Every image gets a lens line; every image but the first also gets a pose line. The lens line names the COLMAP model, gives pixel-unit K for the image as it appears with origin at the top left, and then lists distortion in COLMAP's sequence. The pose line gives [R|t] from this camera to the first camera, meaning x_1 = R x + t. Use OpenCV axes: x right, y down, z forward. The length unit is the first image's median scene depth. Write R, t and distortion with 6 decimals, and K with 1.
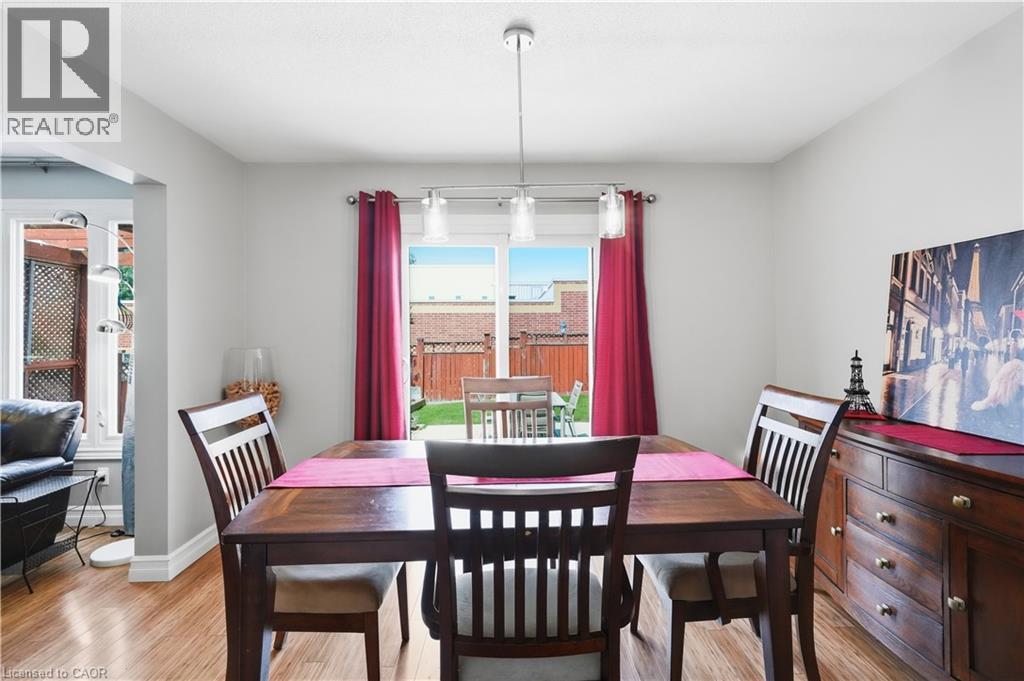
lens RADIAL K [[465.7, 0, 509.5], [0, 465.7, 331.9], [0, 0, 1]] dist [-0.002240, -0.000720]
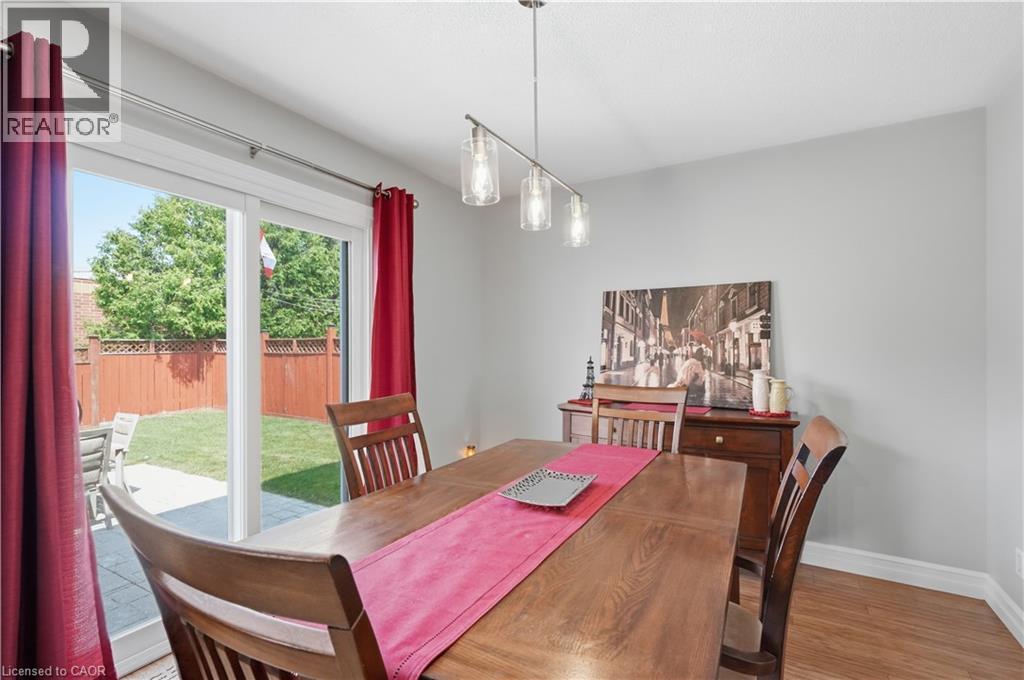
lens RADIAL K [[465.7, 0, 506.2], [0, 465.7, 345.3], [0, 0, 1]] dist [-0.002240, -0.000720]
pose [[0.545532, -0.002470, 0.838087, -0.649332], [0.001830, 0.999997, 0.001756, 0.002996], [-0.838088, 0.000575, 0.545534, 0.499385]]
